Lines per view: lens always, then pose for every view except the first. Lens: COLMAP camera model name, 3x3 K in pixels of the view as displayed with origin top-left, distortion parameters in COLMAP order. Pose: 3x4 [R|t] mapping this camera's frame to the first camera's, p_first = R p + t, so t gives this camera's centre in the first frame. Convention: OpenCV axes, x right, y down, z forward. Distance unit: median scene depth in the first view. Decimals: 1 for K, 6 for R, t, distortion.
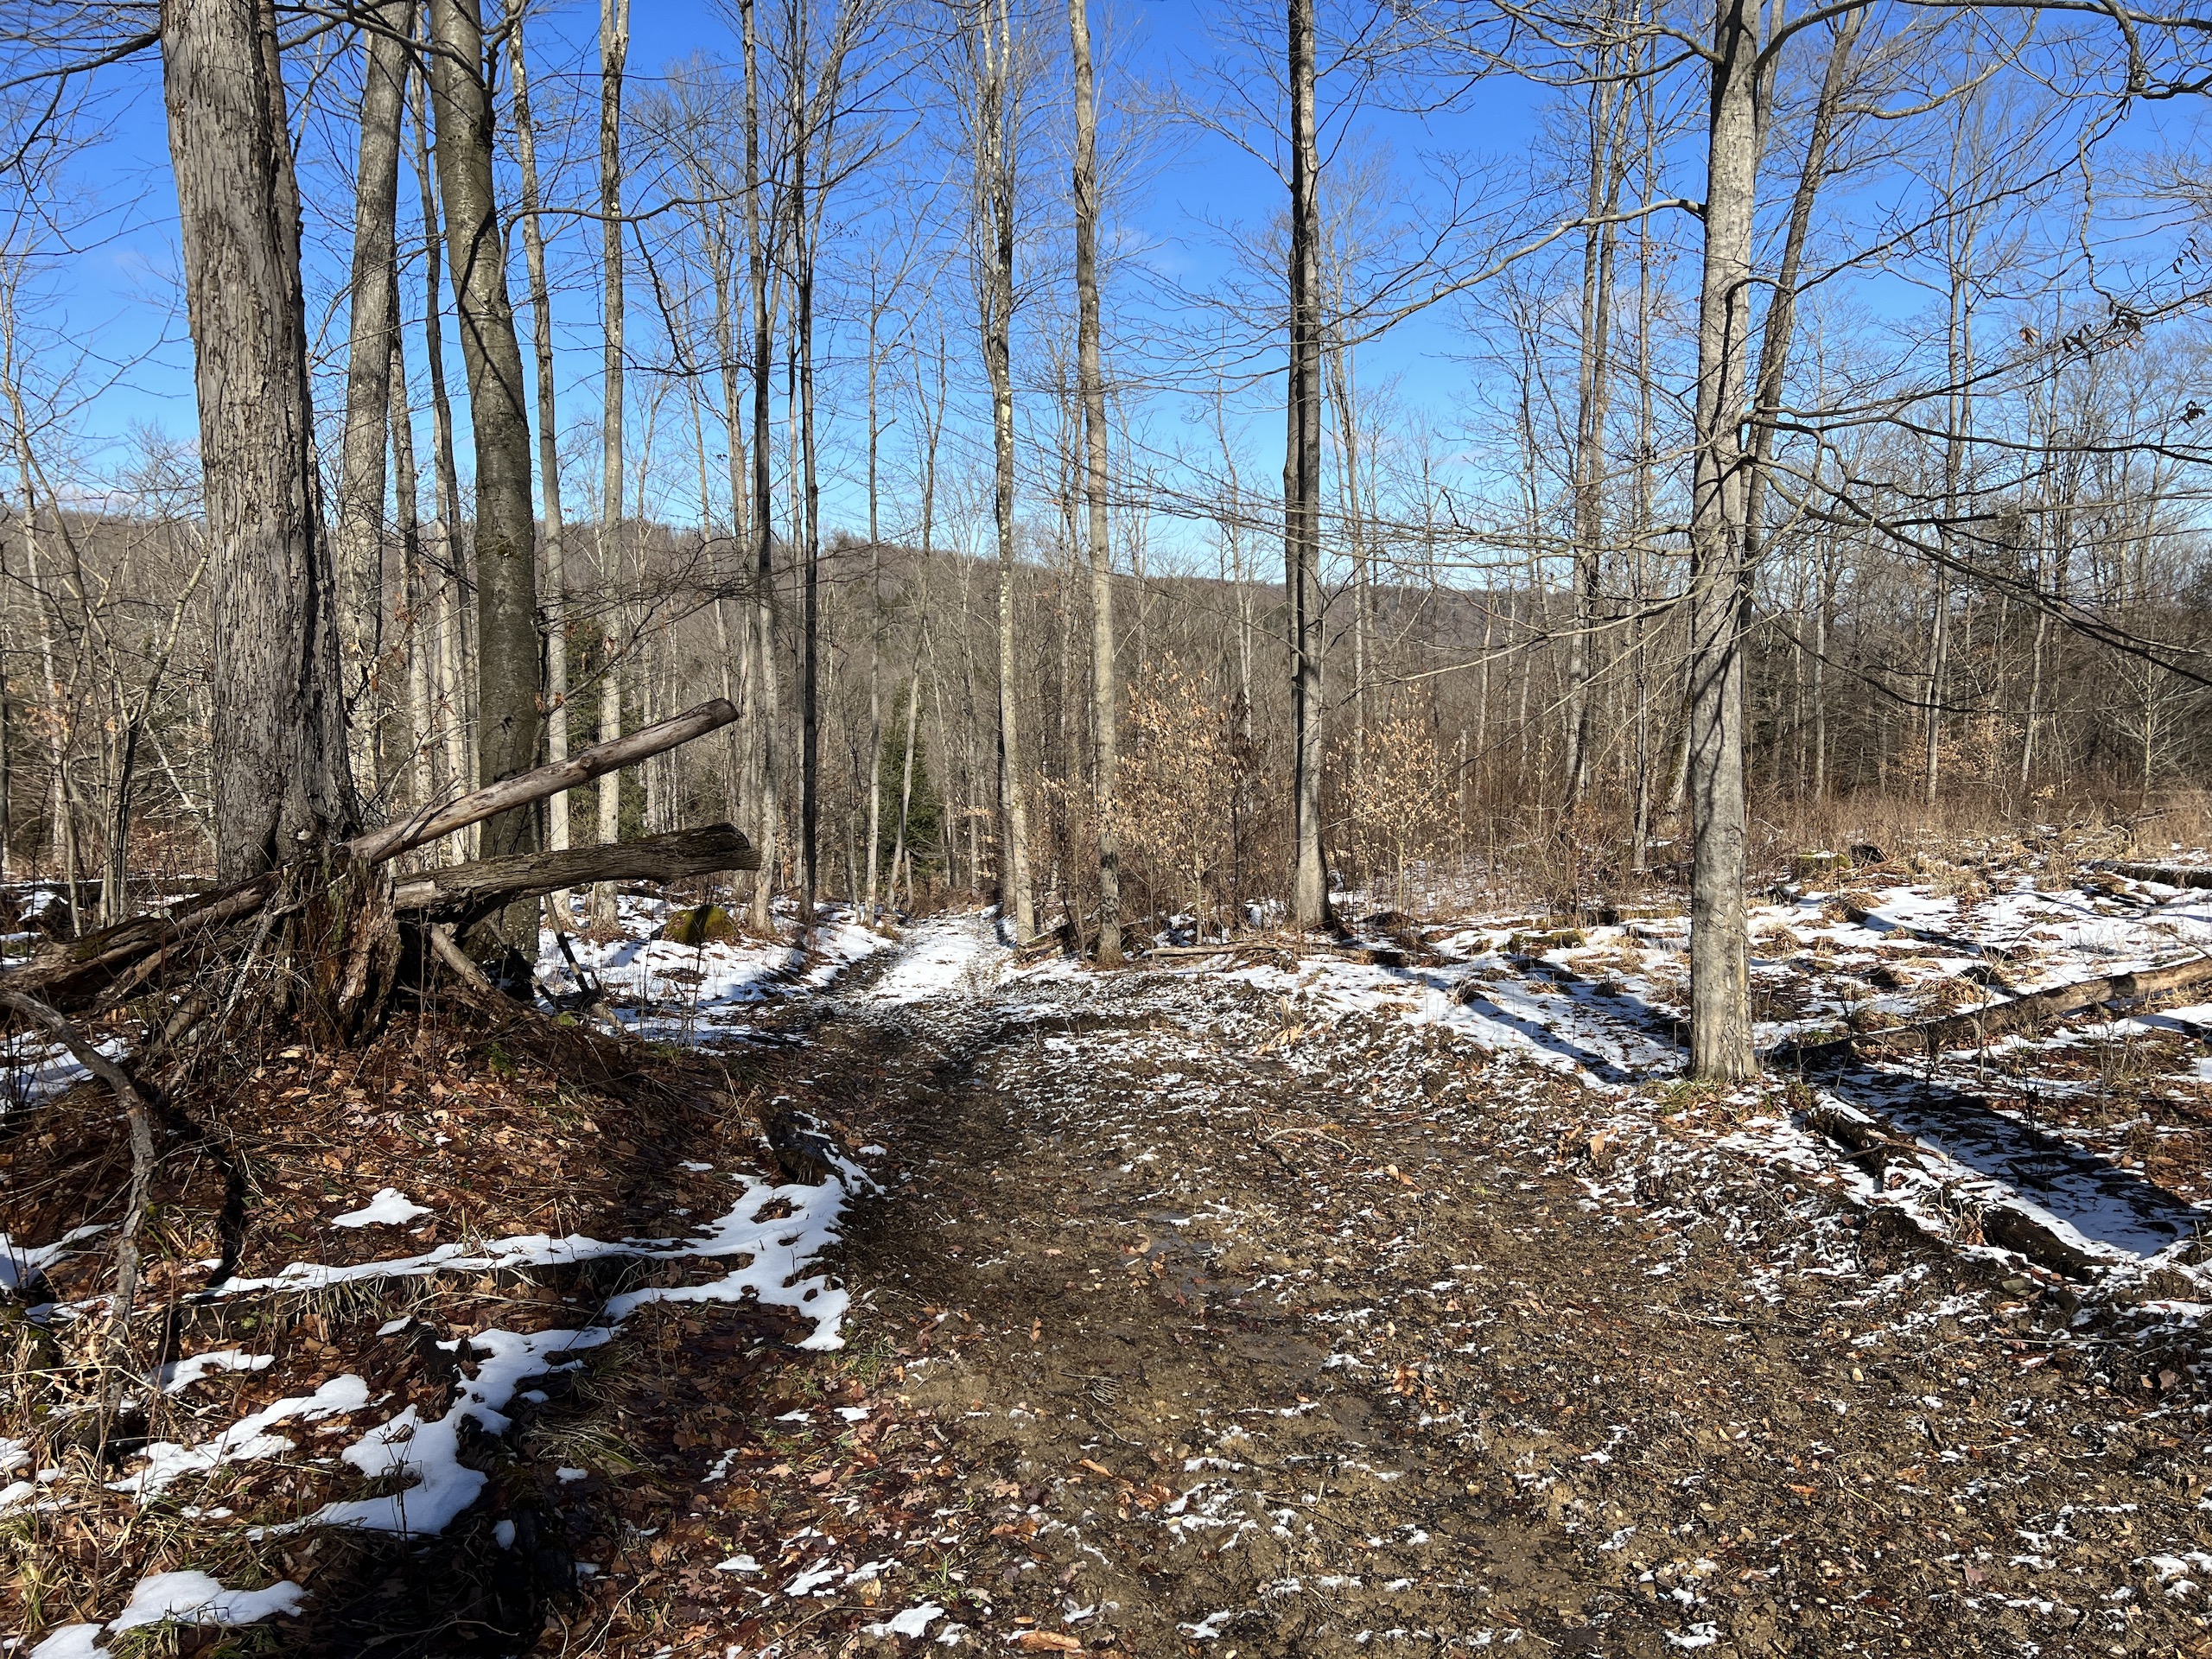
lens RADIAL K [[1659.4, 0, 1098.0], [0, 1659.4, 824.1], [0, 0, 1]] dist [0.050540, -0.051788]
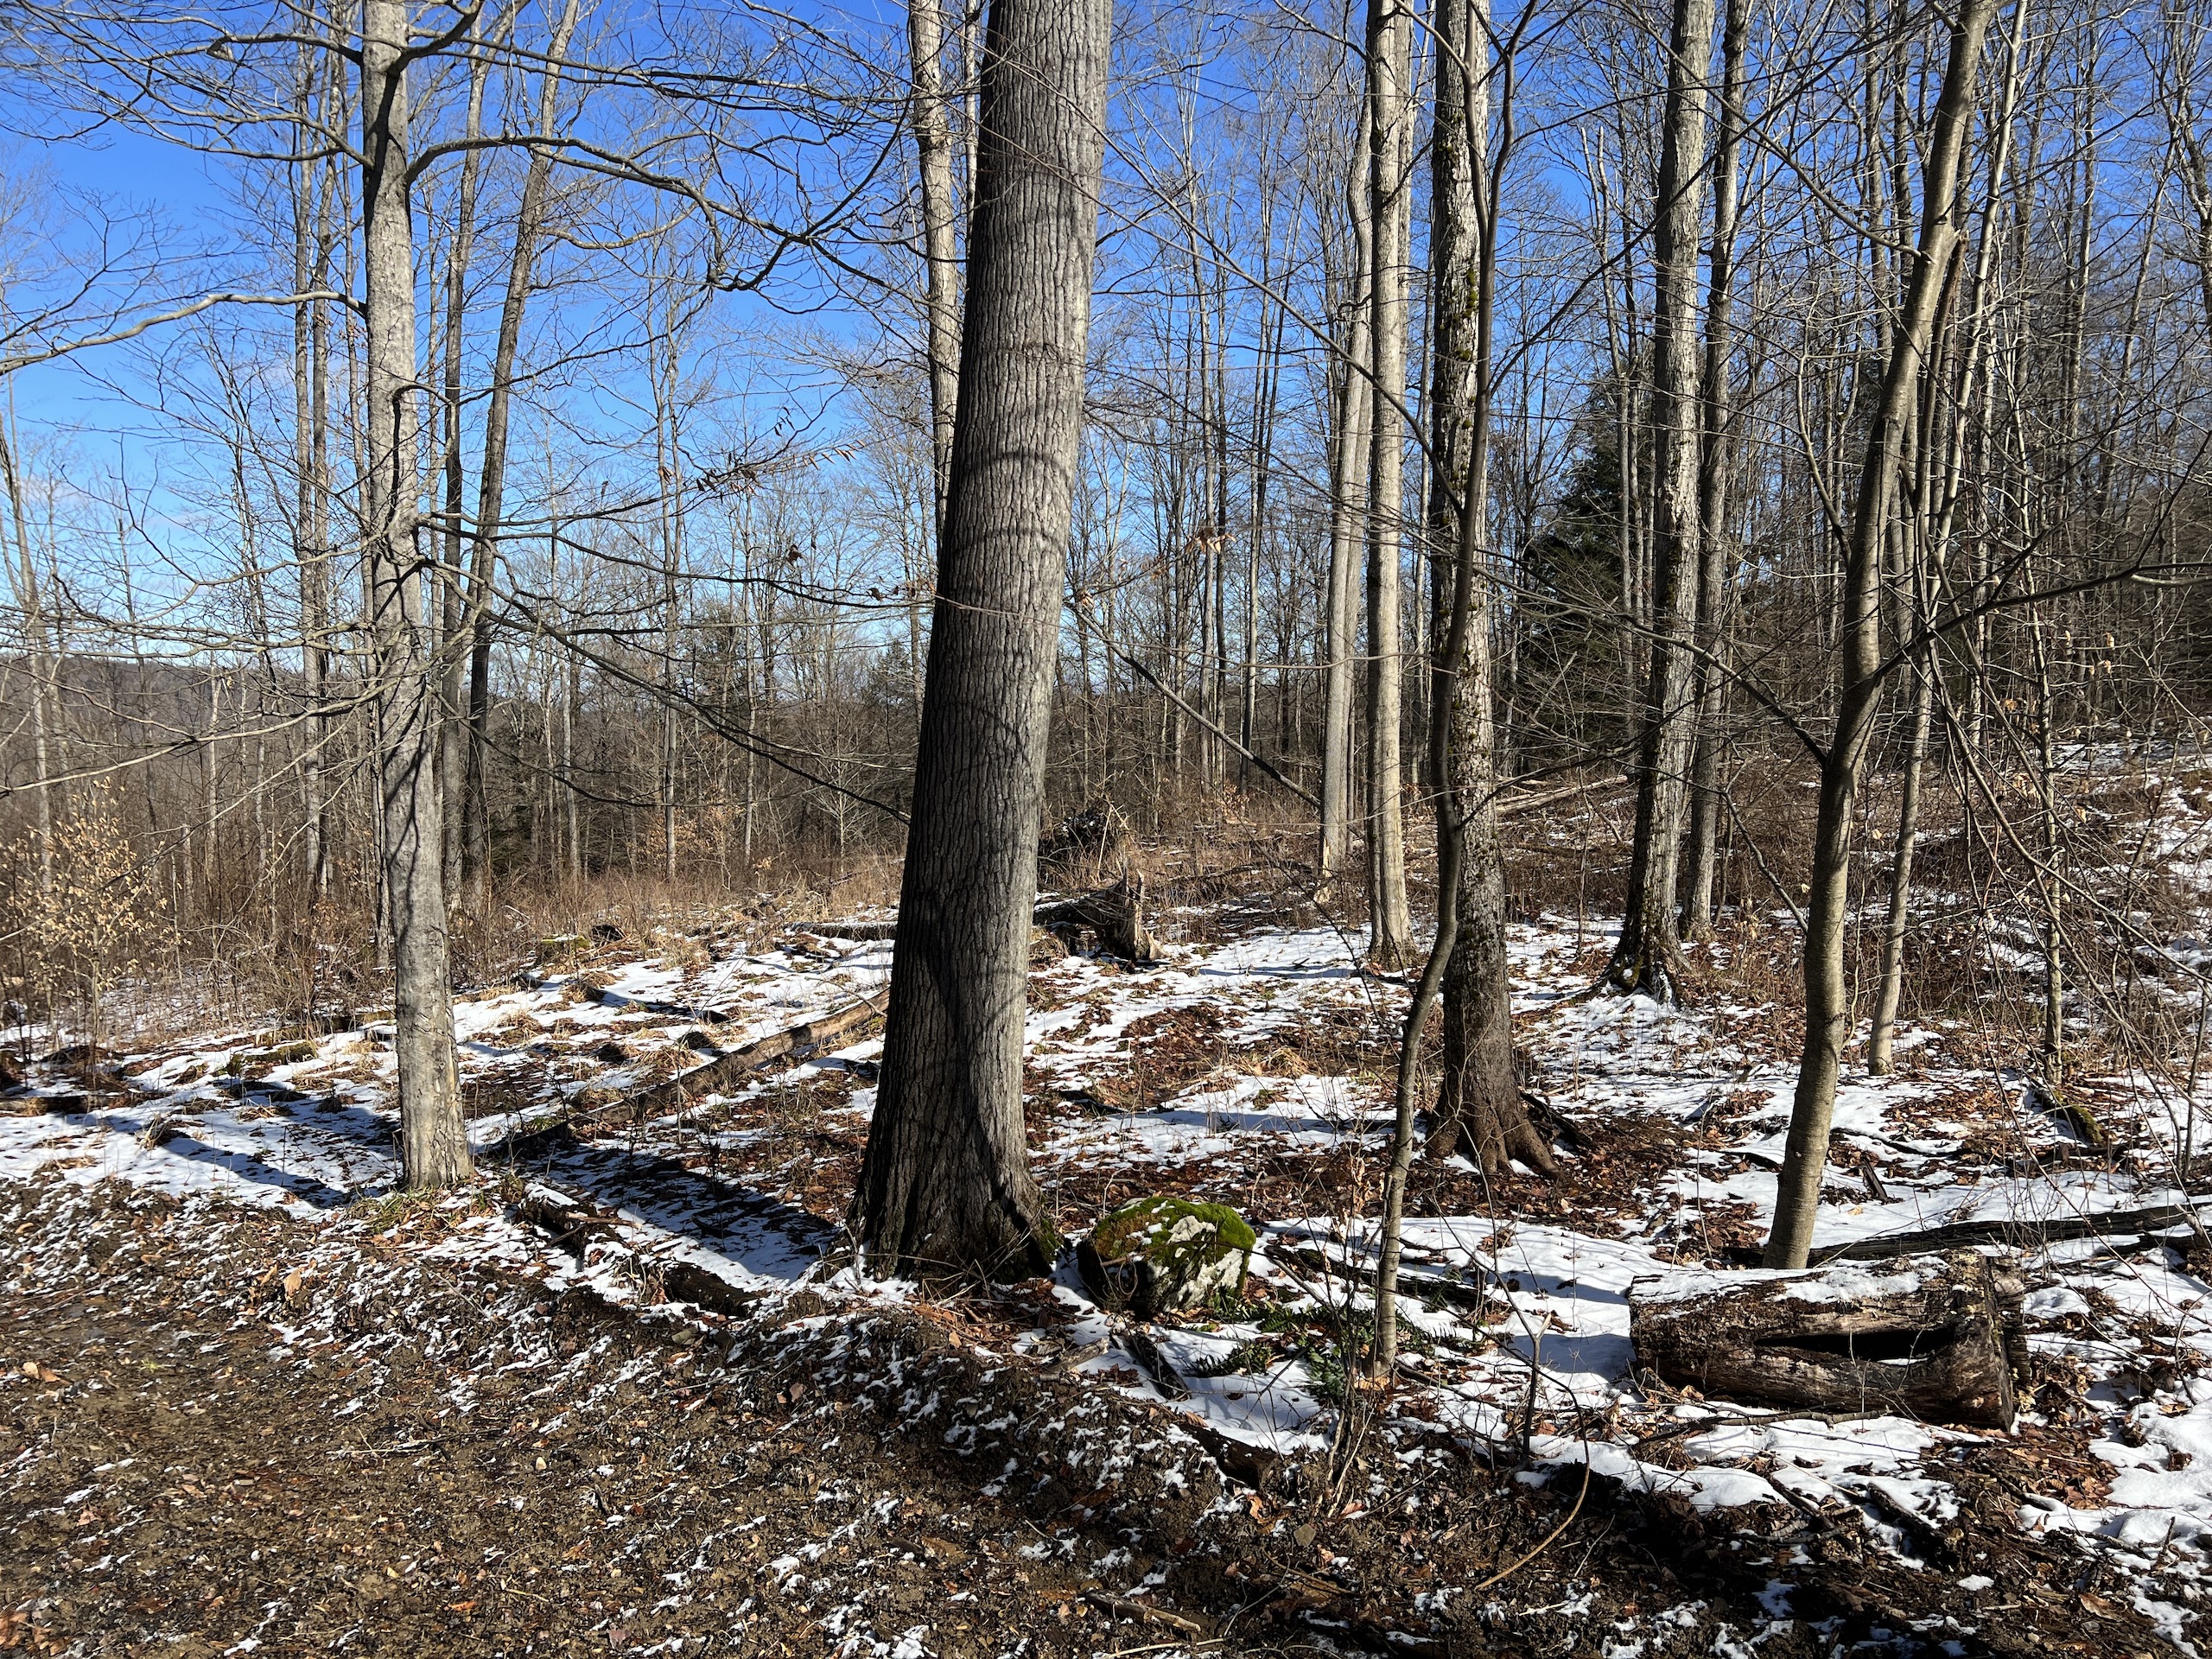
lens RADIAL K [[1659.4, 0, 1113.4], [0, 1659.4, 818.8], [0, 0, 1]] dist [0.050540, -0.051788]
pose [[0.753345, -0.032013, 0.656845, 0.033875], [0.067238, 0.997330, -0.028509, -0.007582], [-0.654179, 0.065642, 0.753486, -0.016912]]
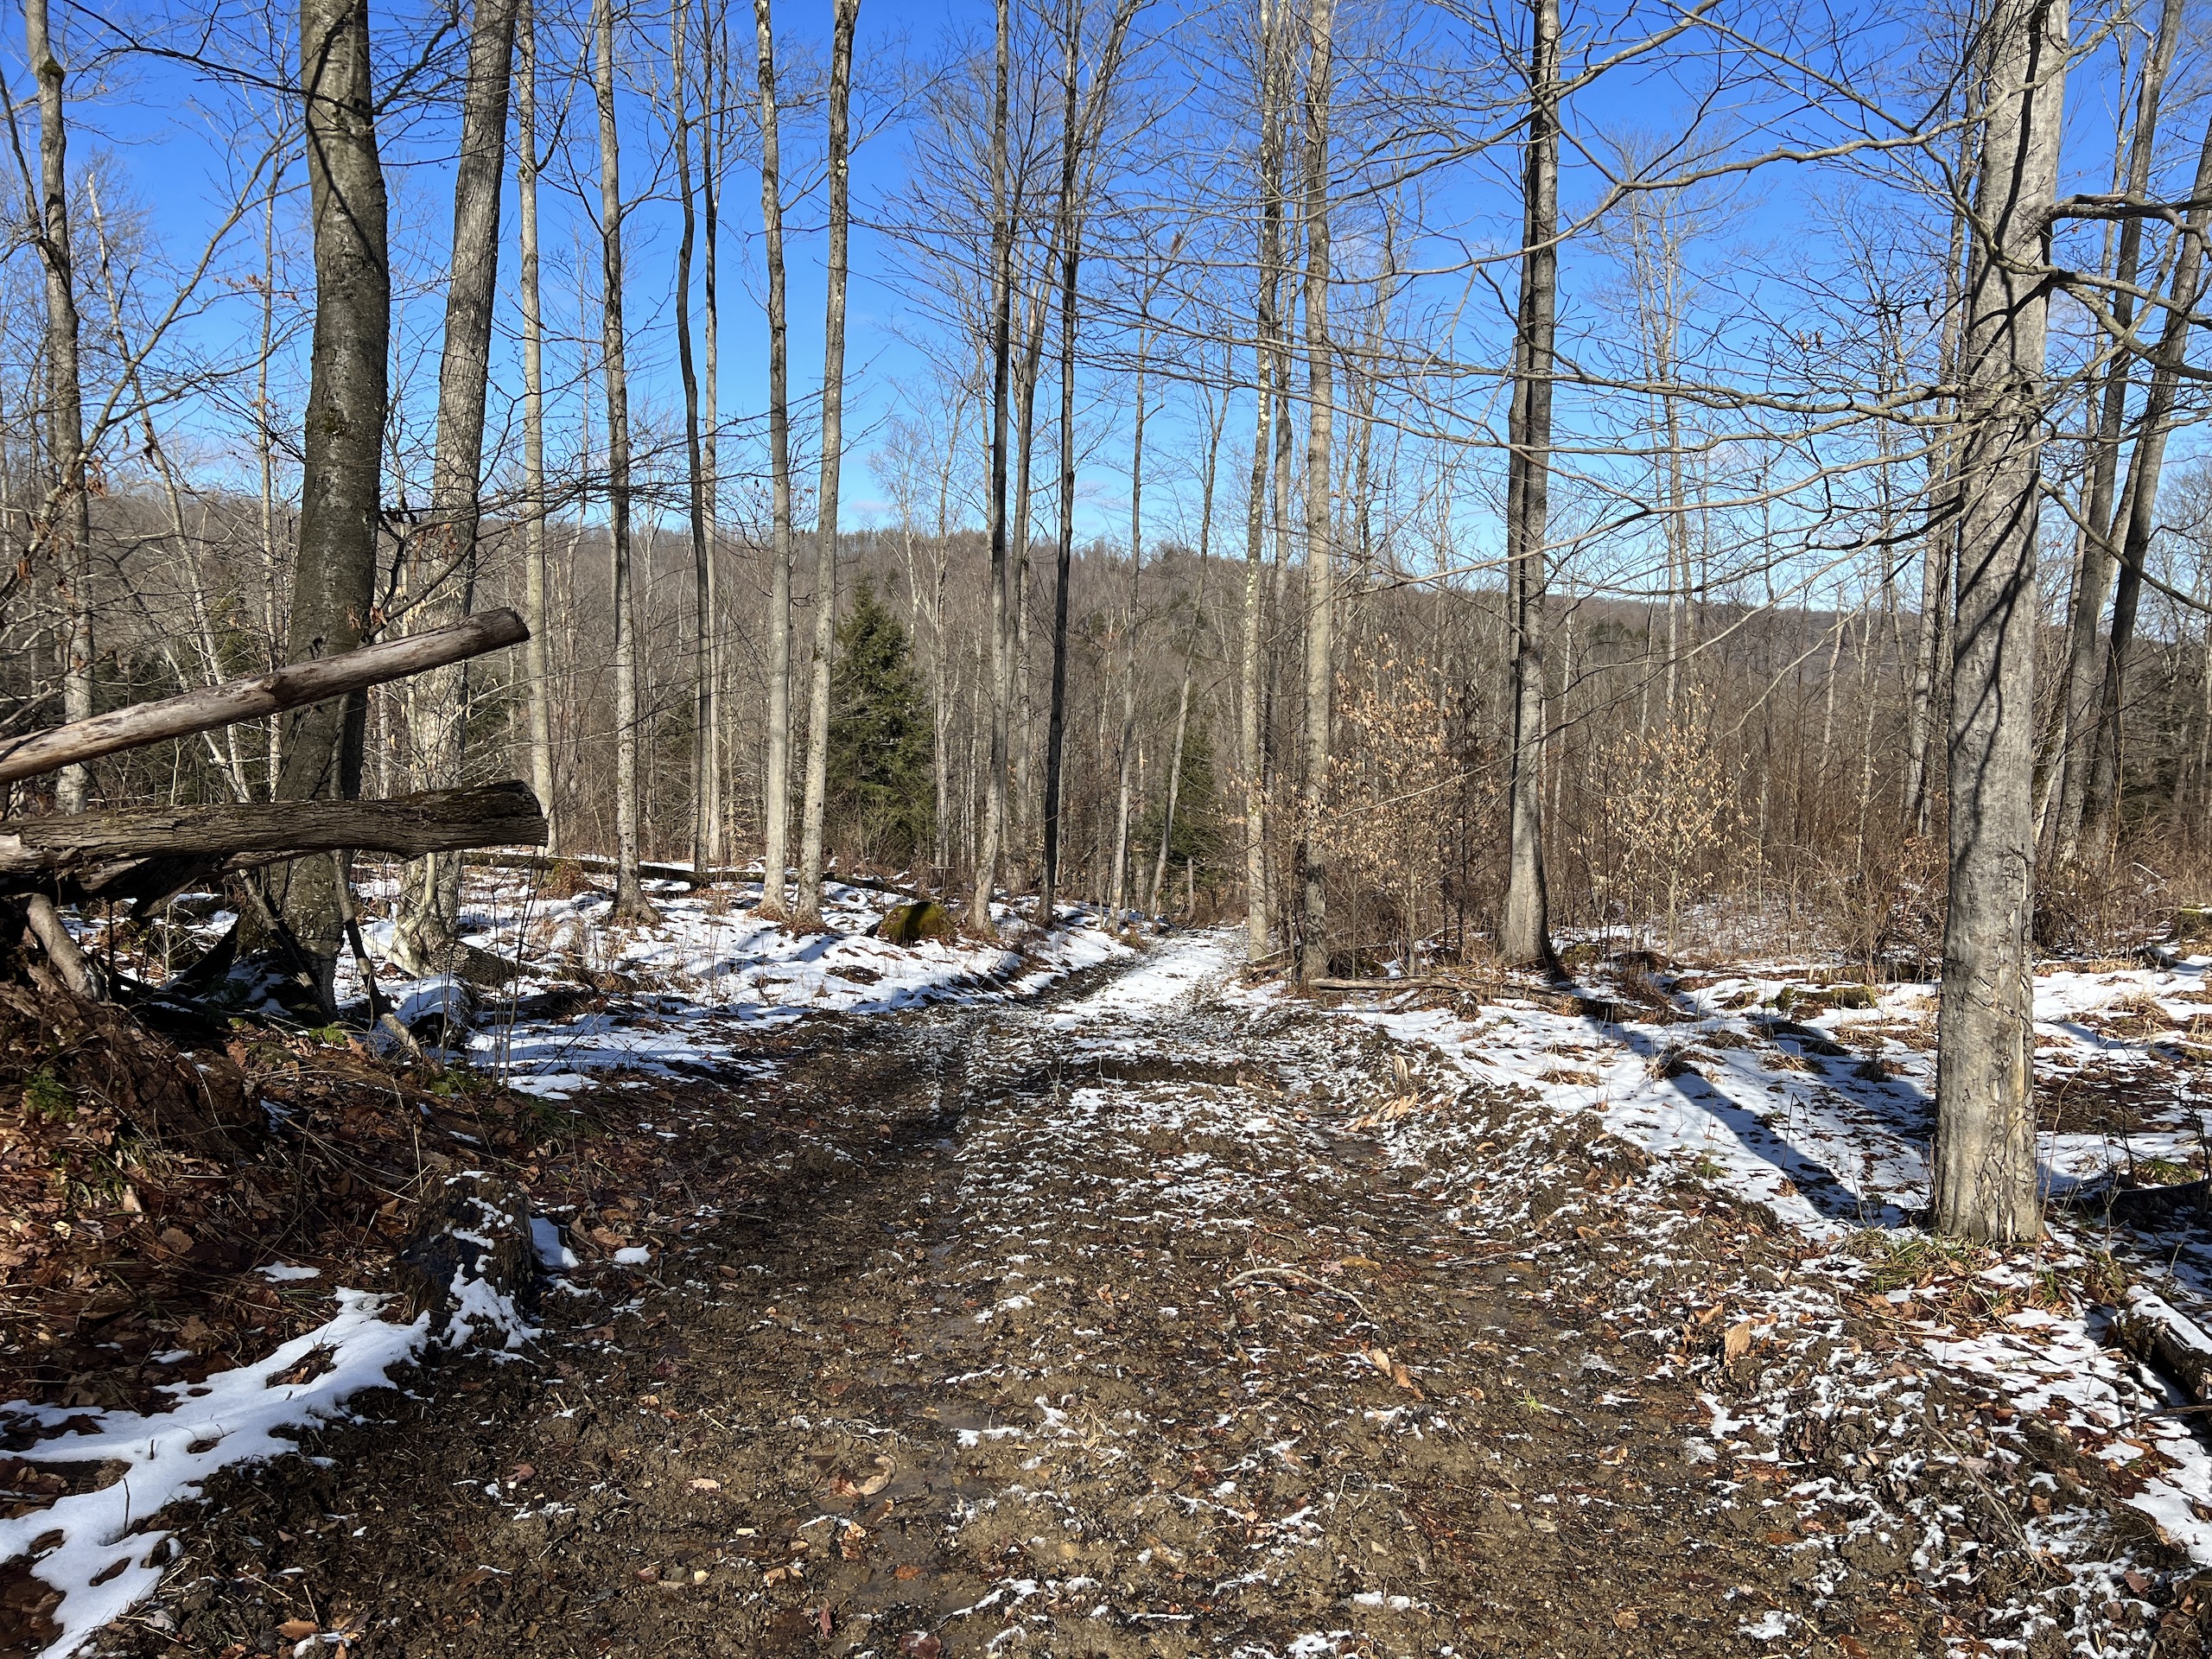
lens RADIAL K [[1659.4, 0, 1108.4], [0, 1659.4, 820.8], [0, 0, 1]] dist [0.050540, -0.051788]
pose [[0.982340, 0.042384, -0.182240, 0.153159], [-0.044075, 0.999015, -0.005236, 0.008689], [0.181838, 0.013175, 0.983240, 0.296449]]
